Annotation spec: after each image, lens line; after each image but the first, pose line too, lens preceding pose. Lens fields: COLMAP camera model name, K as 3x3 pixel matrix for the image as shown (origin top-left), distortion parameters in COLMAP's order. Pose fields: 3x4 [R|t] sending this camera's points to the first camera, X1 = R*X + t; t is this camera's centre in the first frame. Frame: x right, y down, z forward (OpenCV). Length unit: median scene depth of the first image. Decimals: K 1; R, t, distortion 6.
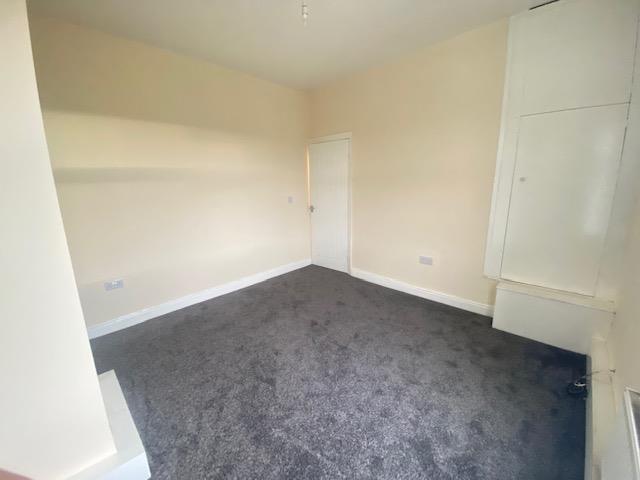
lens RADIAL K [[262.4, 0, 318.4], [0, 262.4, 238.0], [0, 0, 1]] dist [0.052394, -0.041602]
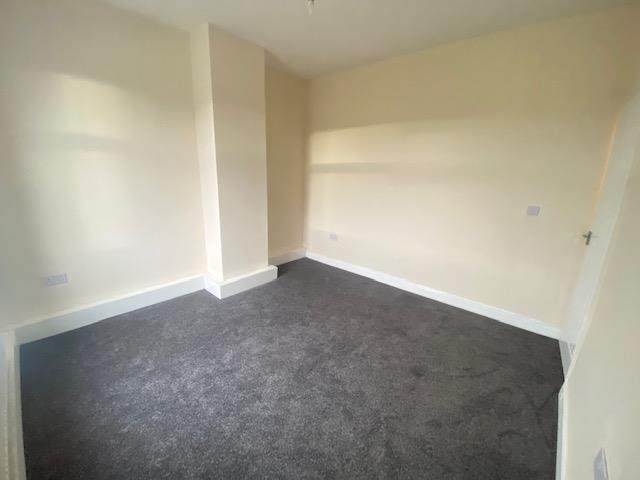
lens RADIAL K [[262.4, 0, 318.4], [0, 262.4, 238.0], [0, 0, 1]] dist [0.052394, -0.041602]
pose [[0.019997, 0.254626, -0.966833, 0.616284], [-0.243886, 0.939056, 0.242266, -0.148524], [0.969598, 0.230952, 0.080878, 0.640263]]
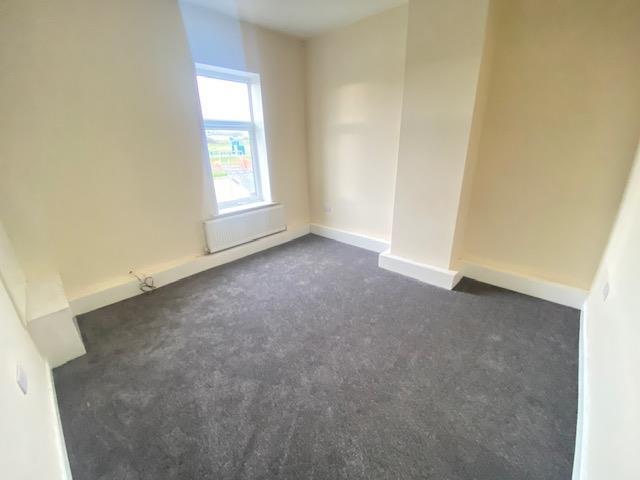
lens RADIAL K [[262.4, 0, 318.4], [0, 262.4, 238.0], [0, 0, 1]] dist [0.052394, -0.041602]
pose [[-0.999319, 0.030528, 0.020716, -0.027381], [0.036870, 0.846430, 0.531222, -0.270028], [-0.001318, 0.531624, -0.846979, 1.219132]]
